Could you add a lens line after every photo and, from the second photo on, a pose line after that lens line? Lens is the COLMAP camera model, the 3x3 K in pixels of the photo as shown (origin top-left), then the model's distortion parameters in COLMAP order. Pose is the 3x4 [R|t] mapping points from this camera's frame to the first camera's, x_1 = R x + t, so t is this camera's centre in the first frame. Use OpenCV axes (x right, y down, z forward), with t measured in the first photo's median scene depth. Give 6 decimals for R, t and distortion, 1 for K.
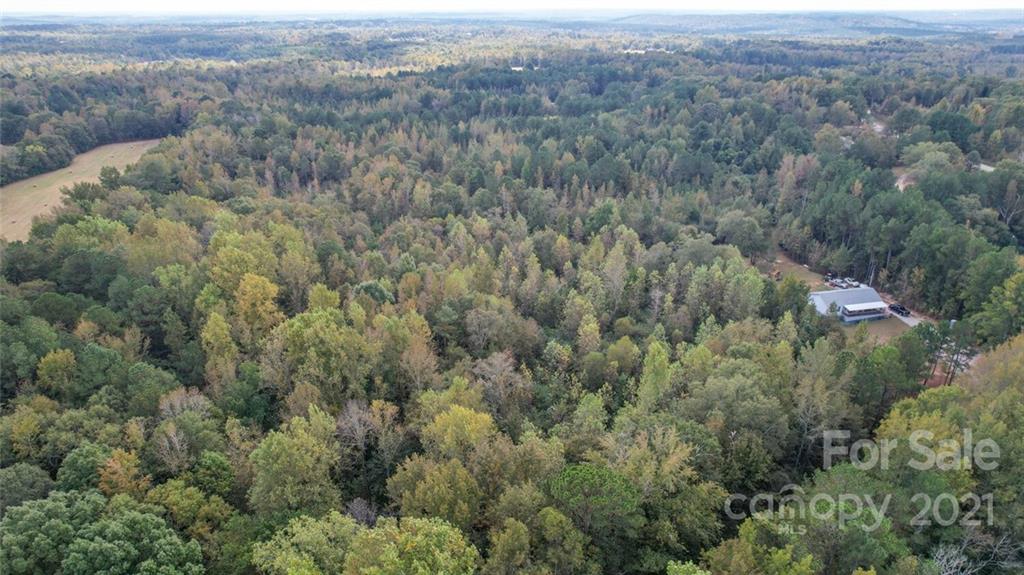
lens RADIAL K [[655.3, 0, 513.8], [0, 655.3, 289.9], [0, 0, 1]] dist [-0.070978, 0.065656]
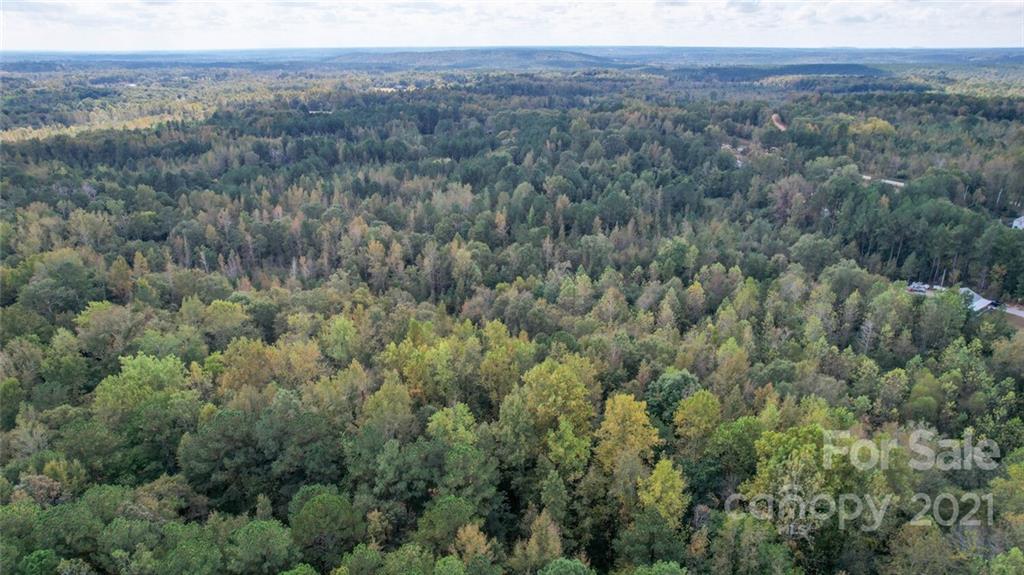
lens RADIAL K [[655.3, 0, 510.3], [0, 655.3, 290.3], [0, 0, 1]] dist [-0.070978, 0.065656]
pose [[0.907548, -0.149018, 0.392620, -0.505926], [0.169093, 0.985456, -0.016835, -0.095474], [-0.384401, 0.081668, 0.919547, 0.230676]]
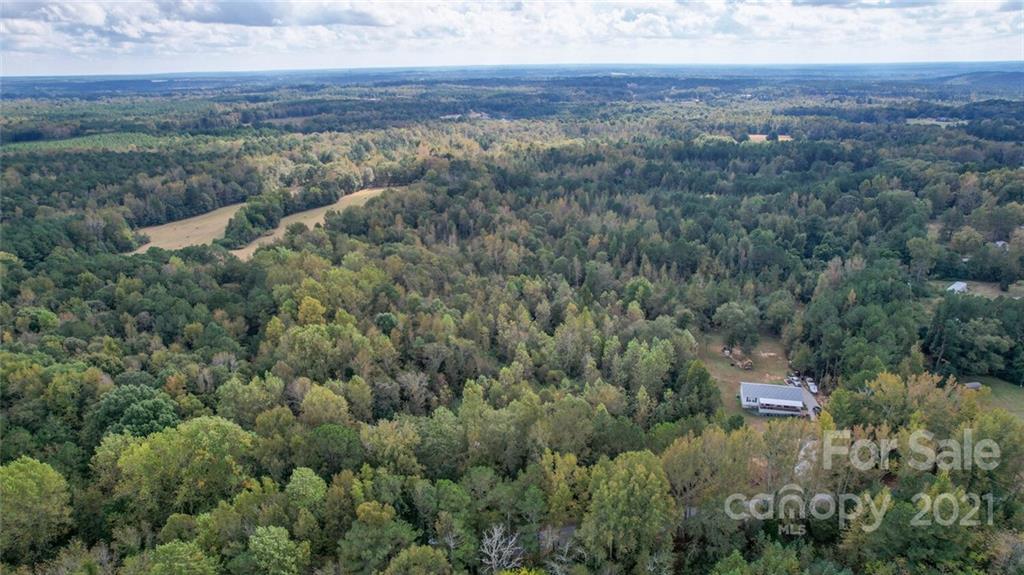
lens RADIAL K [[655.3, 0, 516.0], [0, 655.3, 289.6], [0, 0, 1]] dist [-0.070978, 0.065656]
pose [[0.905723, 0.132154, -0.402742, 0.448010], [-0.161214, 0.986150, -0.038962, -0.039671], [0.392015, 0.100216, 0.914484, -0.176711]]
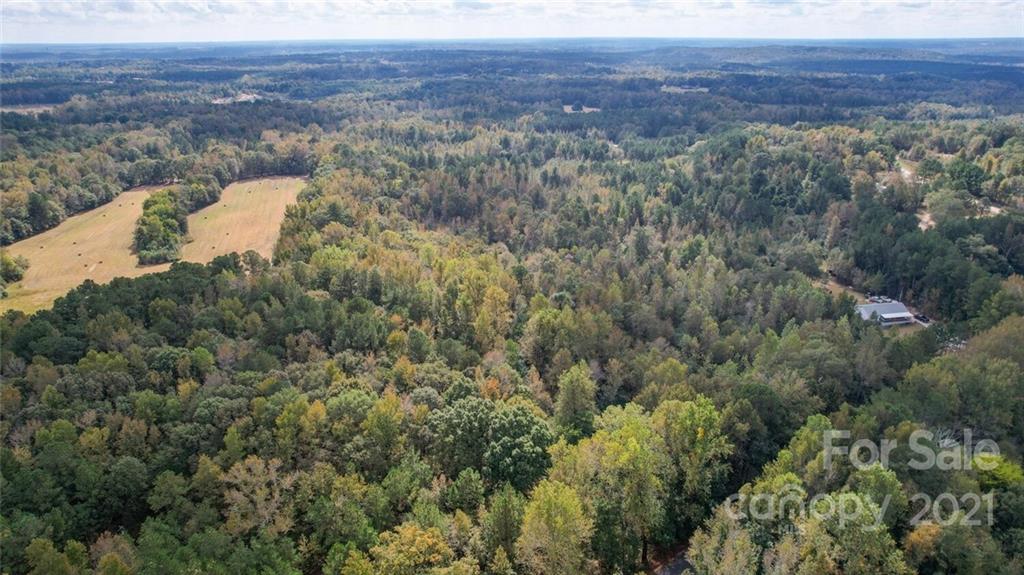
lens RADIAL K [[655.3, 0, 515.7], [0, 655.3, 292.7], [0, 0, 1]] dist [-0.070978, 0.065656]
pose [[0.999416, 0.010559, -0.032496, -0.191362], [-0.011701, 0.999314, -0.035130, 0.028471], [0.032103, 0.035490, 0.998854, -0.343786]]
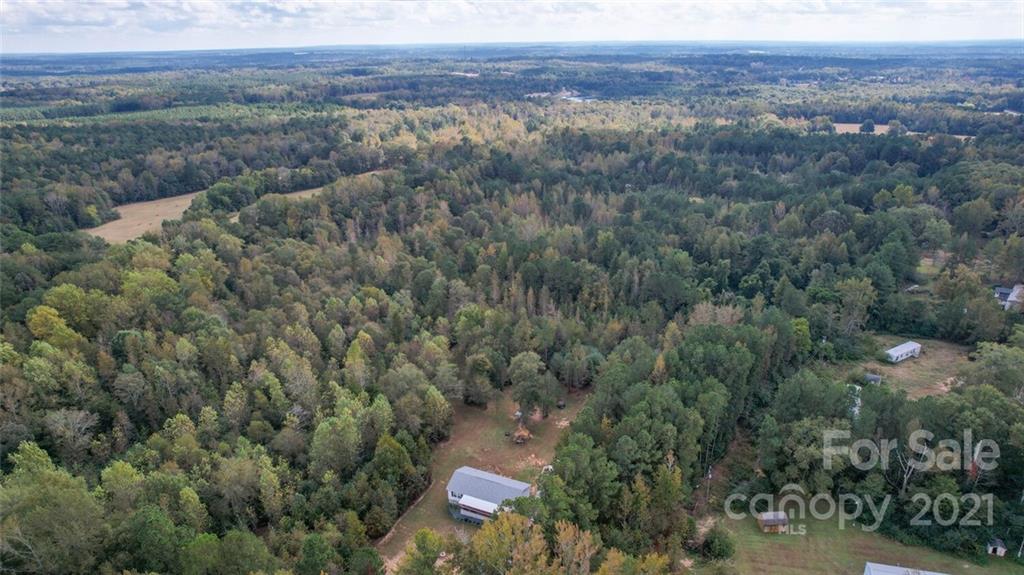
lens RADIAL K [[655.3, 0, 515.2], [0, 655.3, 284.3], [0, 0, 1]] dist [-0.070978, 0.065656]
pose [[0.801009, 0.206120, -0.562048, 0.796486], [-0.232551, 0.972259, 0.025135, -0.227751], [0.551638, 0.110571, 0.826722, 0.239844]]
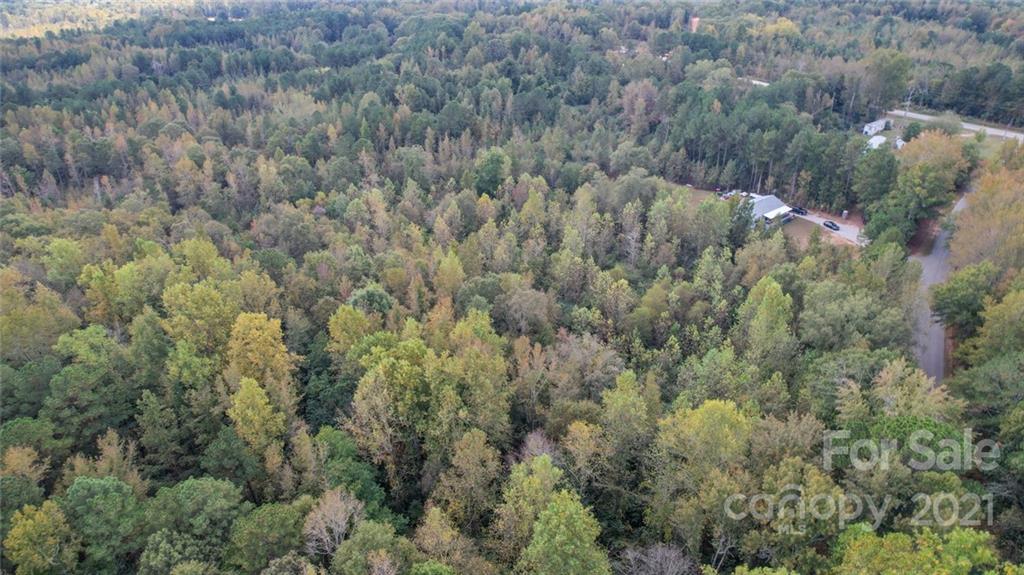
lens RADIAL K [[655.3, 0, 512.5], [0, 655.3, 288.8], [0, 0, 1]] dist [-0.070978, 0.065656]
pose [[0.889323, -0.219704, 0.401043, -0.268668], [0.188133, 0.975147, 0.117026, -0.050539], [-0.416787, -0.028624, 0.908554, 0.143367]]
